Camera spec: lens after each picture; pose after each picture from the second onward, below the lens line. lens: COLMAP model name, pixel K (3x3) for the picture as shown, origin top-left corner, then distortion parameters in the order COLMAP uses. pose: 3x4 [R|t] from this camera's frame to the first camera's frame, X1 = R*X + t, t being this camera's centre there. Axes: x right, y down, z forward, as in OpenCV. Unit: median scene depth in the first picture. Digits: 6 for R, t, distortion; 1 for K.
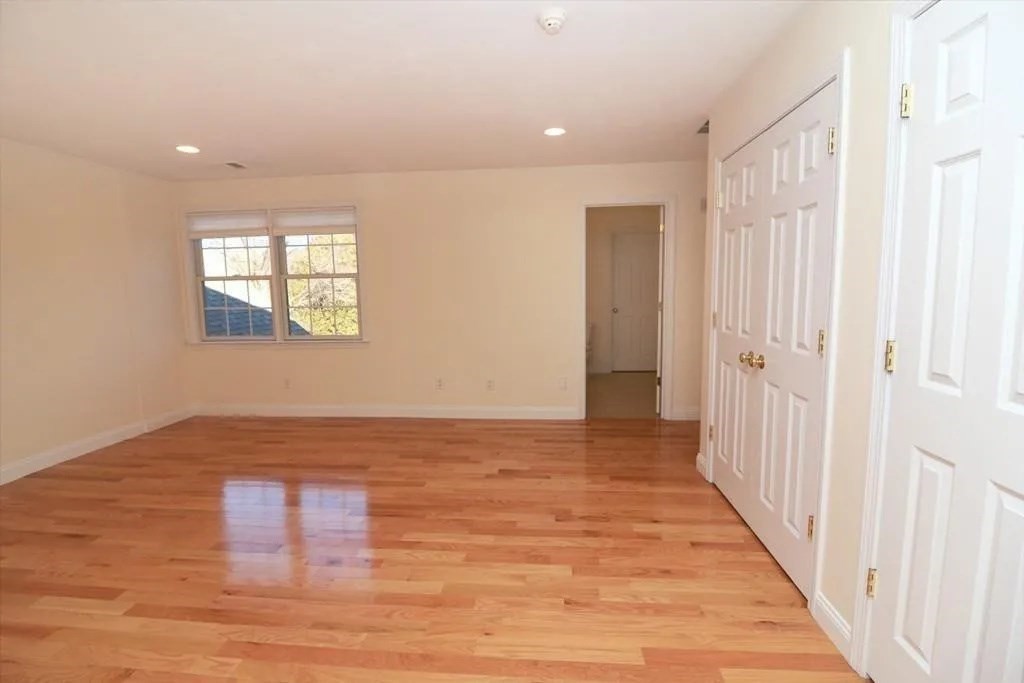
lens RADIAL K [[473.4, 0, 513.7], [0, 473.4, 343.5], [0, 0, 1]] dist [0.002760, -0.014501]
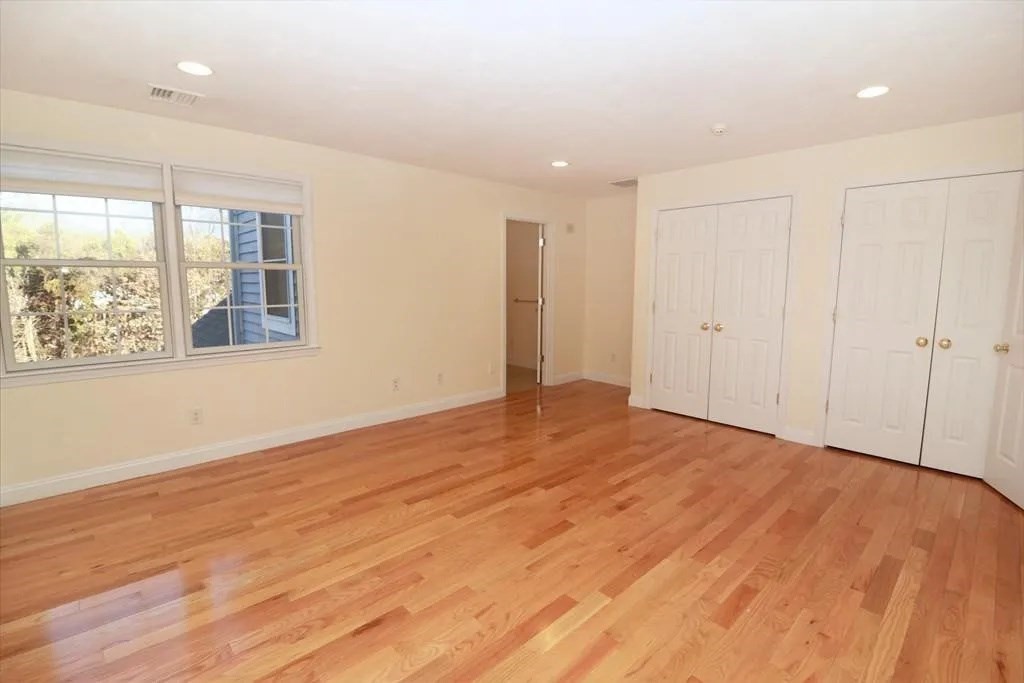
lens RADIAL K [[473.4, 0, 513.7], [0, 473.4, 343.5], [0, 0, 1]] dist [0.002760, -0.014501]
pose [[0.658305, -0.079002, 0.748595, -0.836064], [0.078017, 0.996282, 0.036534, -0.016389], [-0.748698, 0.034352, 0.662021, 0.220875]]
